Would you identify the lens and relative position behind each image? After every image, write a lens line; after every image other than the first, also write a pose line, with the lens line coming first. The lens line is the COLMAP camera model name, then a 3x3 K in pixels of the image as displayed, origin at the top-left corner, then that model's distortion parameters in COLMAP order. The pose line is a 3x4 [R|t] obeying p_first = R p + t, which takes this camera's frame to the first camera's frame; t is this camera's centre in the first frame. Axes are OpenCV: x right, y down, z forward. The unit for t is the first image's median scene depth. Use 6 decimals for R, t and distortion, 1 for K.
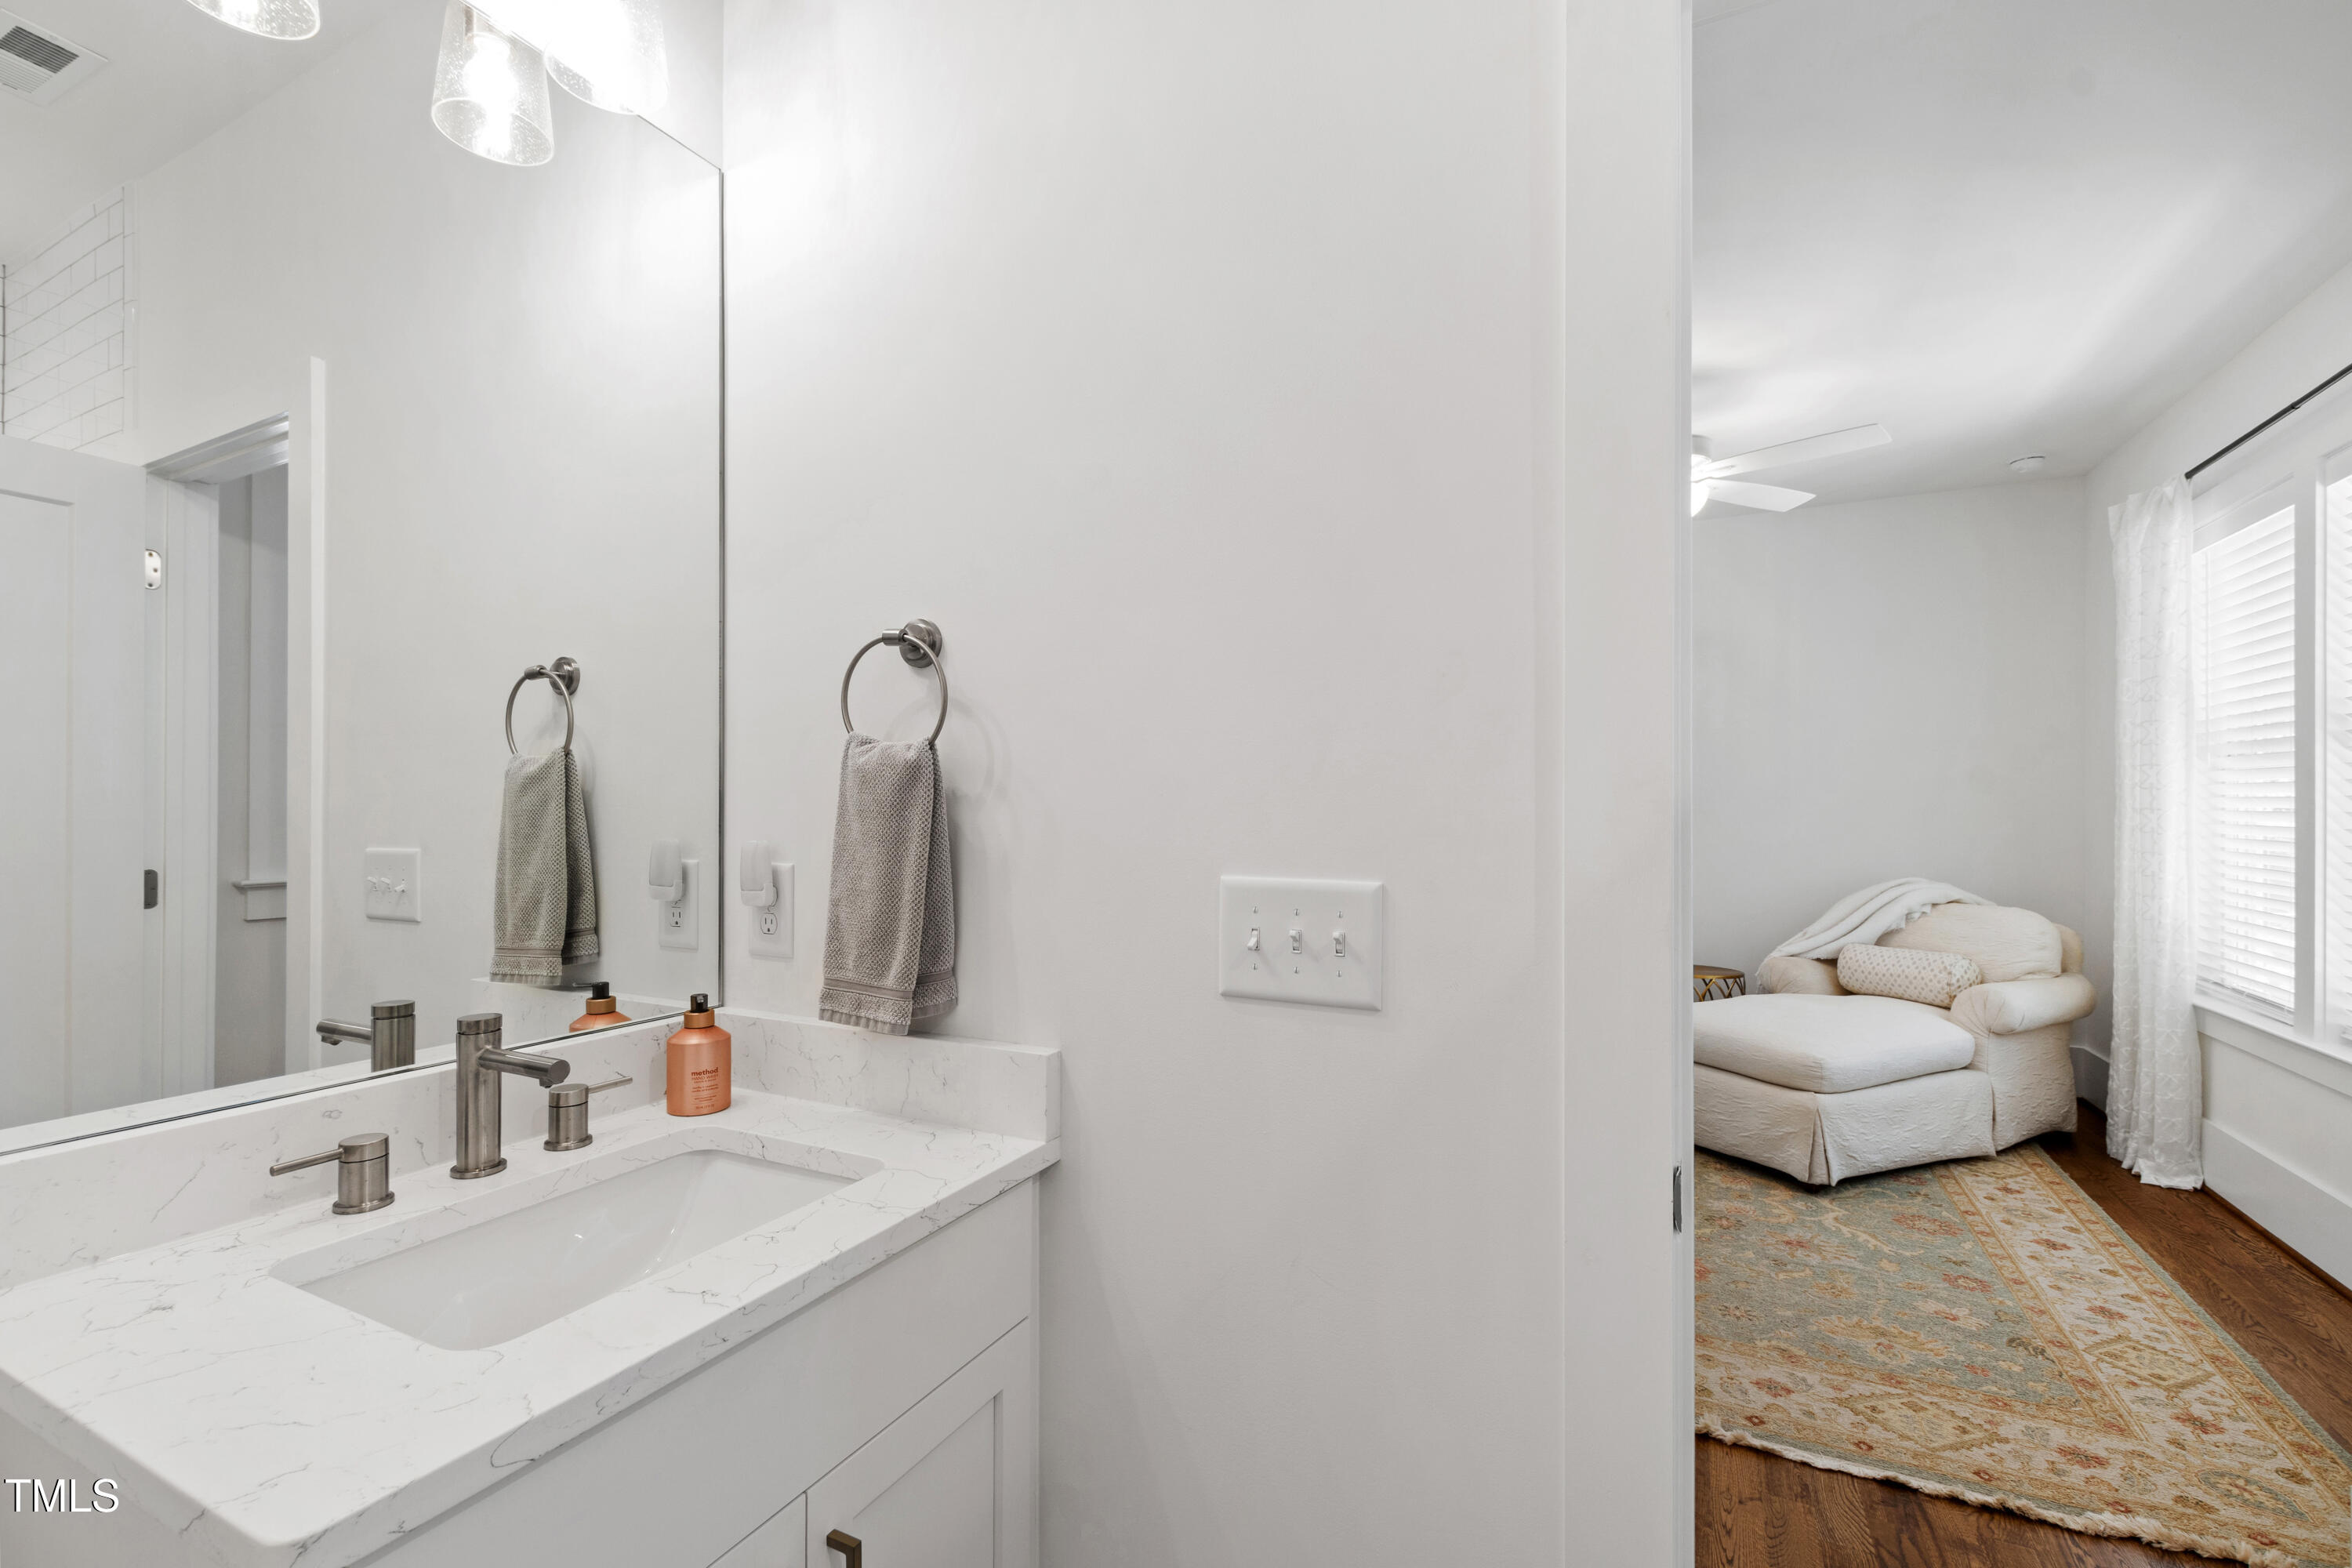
lens RADIAL K [[1034.7, 0, 1169.8], [0, 1034.7, 797.1], [0, 0, 1]] dist [-0.000897, -0.000064]
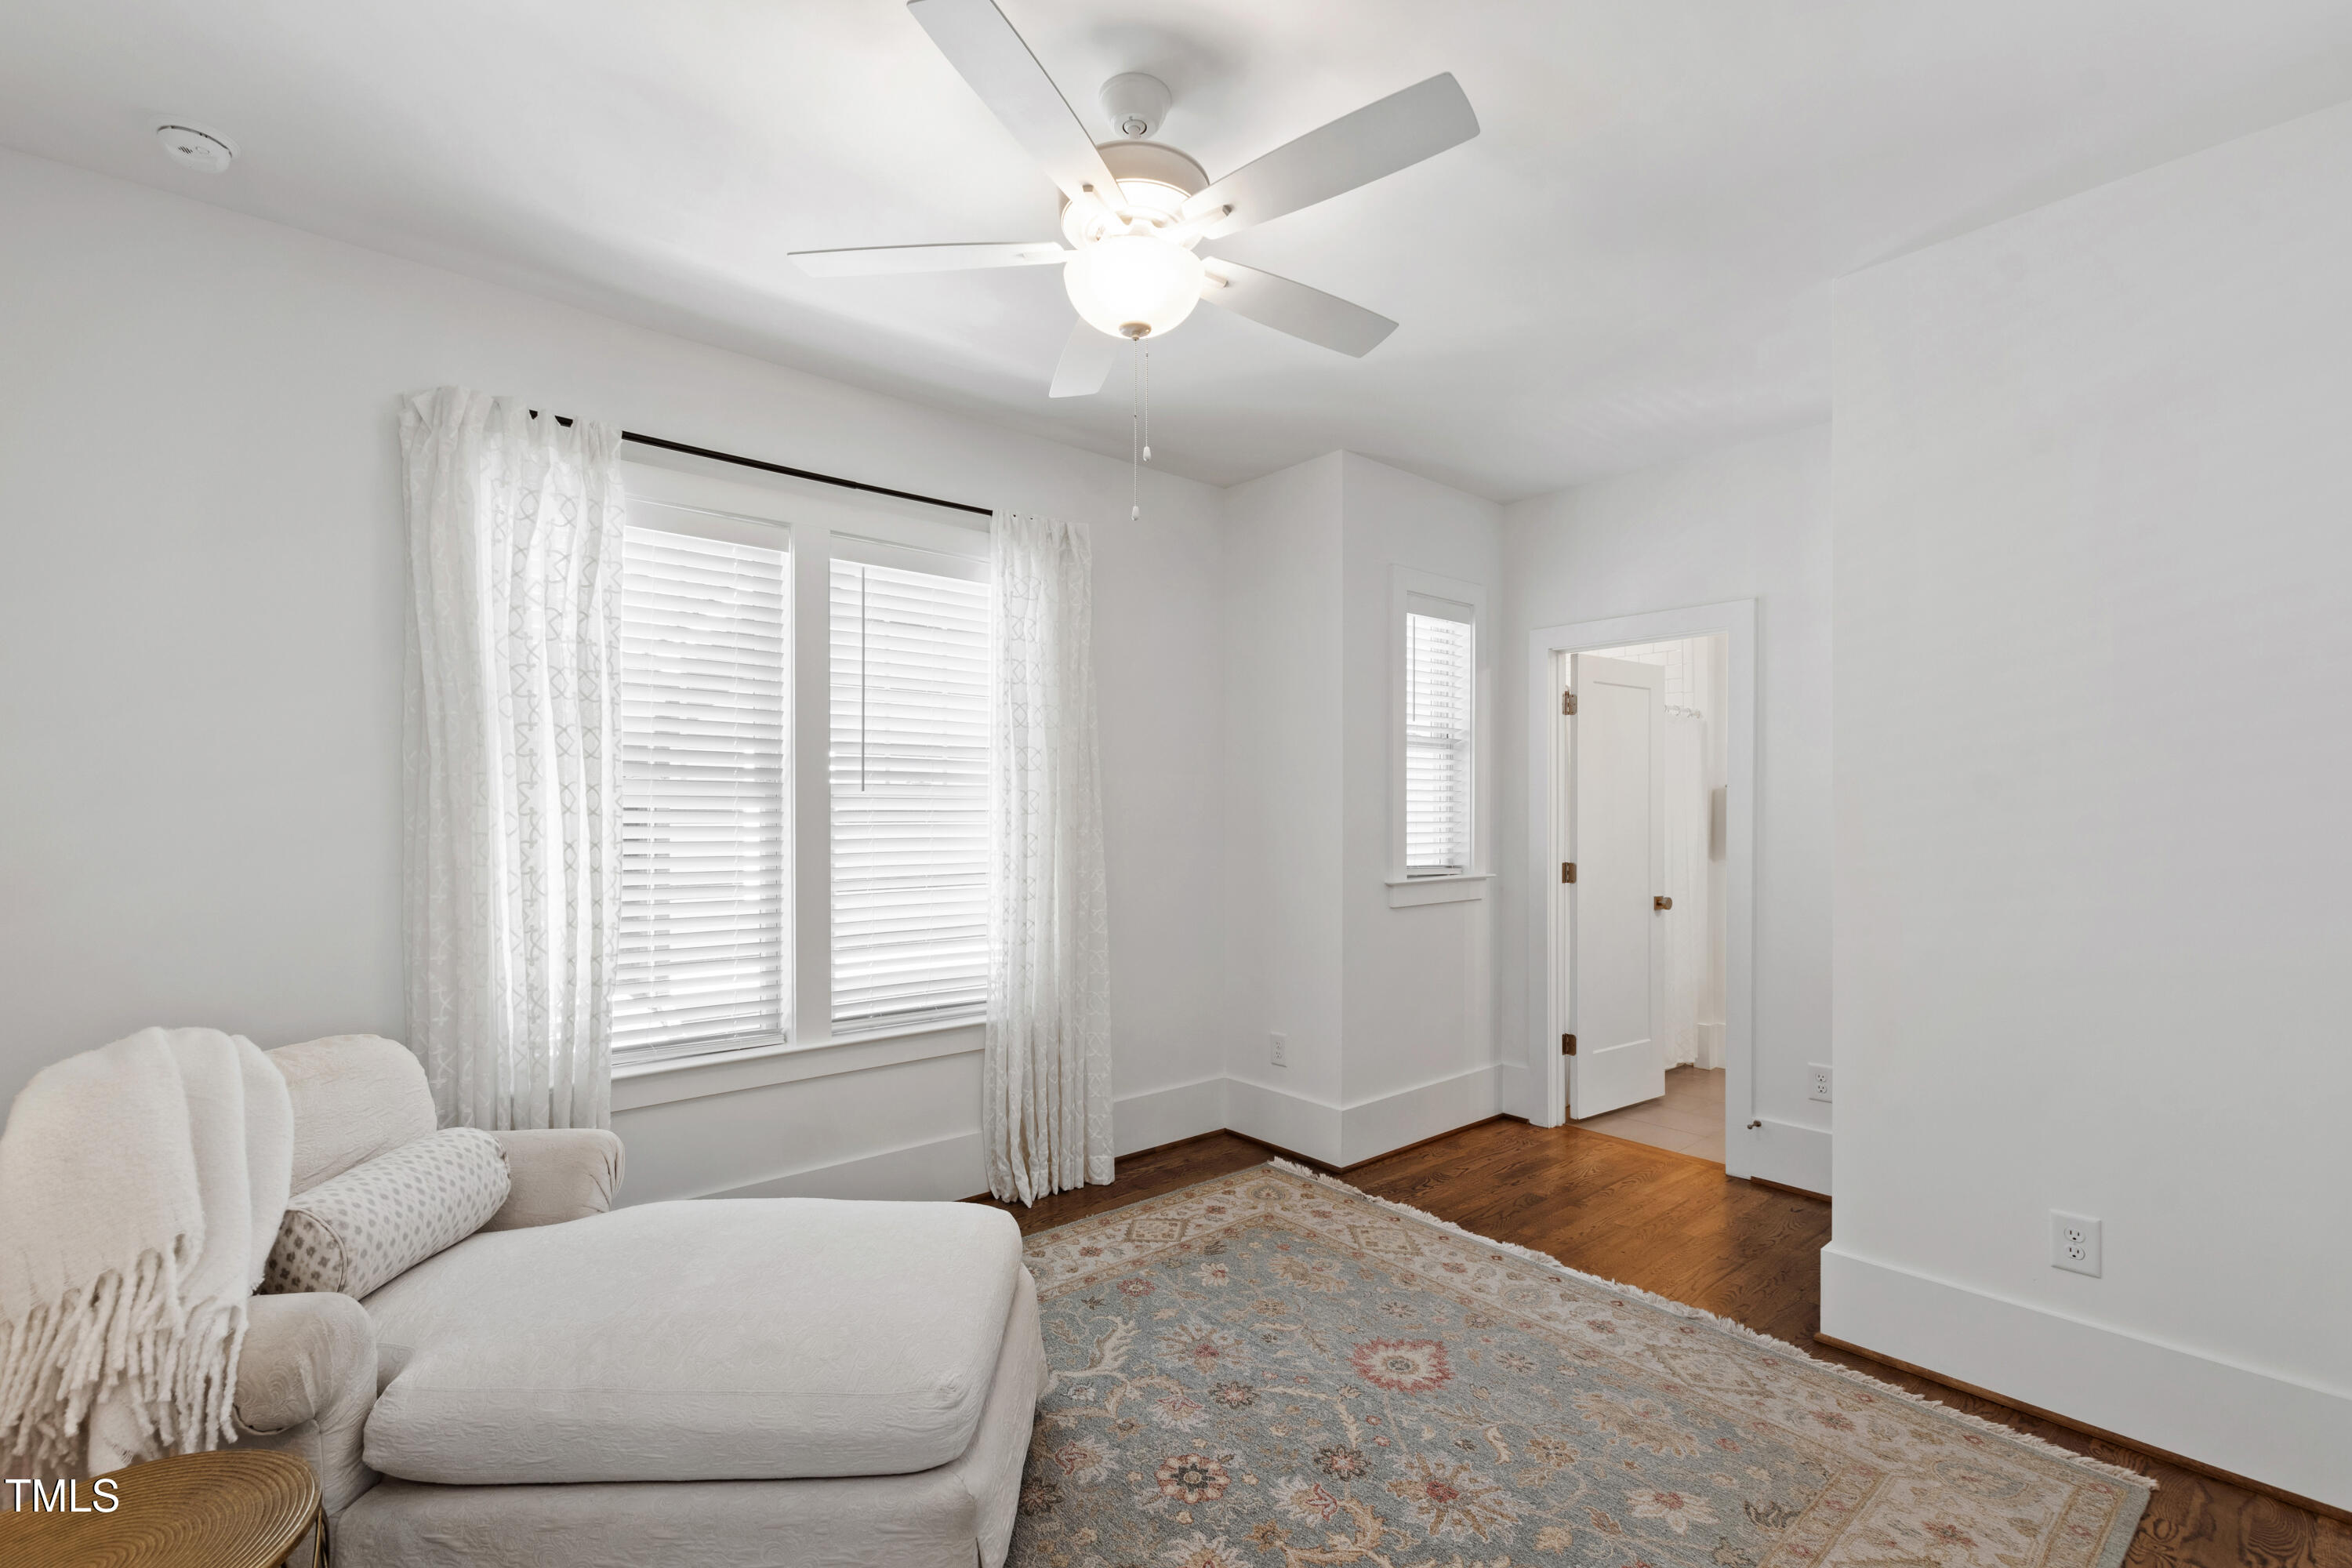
lens RADIAL K [[1034.7, 0, 1176.8], [0, 1034.7, 800.9], [0, 0, 1]] dist [-0.000897, -0.000064]
pose [[-0.918801, 0.002061, 0.394715, 0.353641], [-0.002295, 0.999942, -0.010563, -0.017145], [-0.394714, -0.010612, -0.918743, 2.194677]]
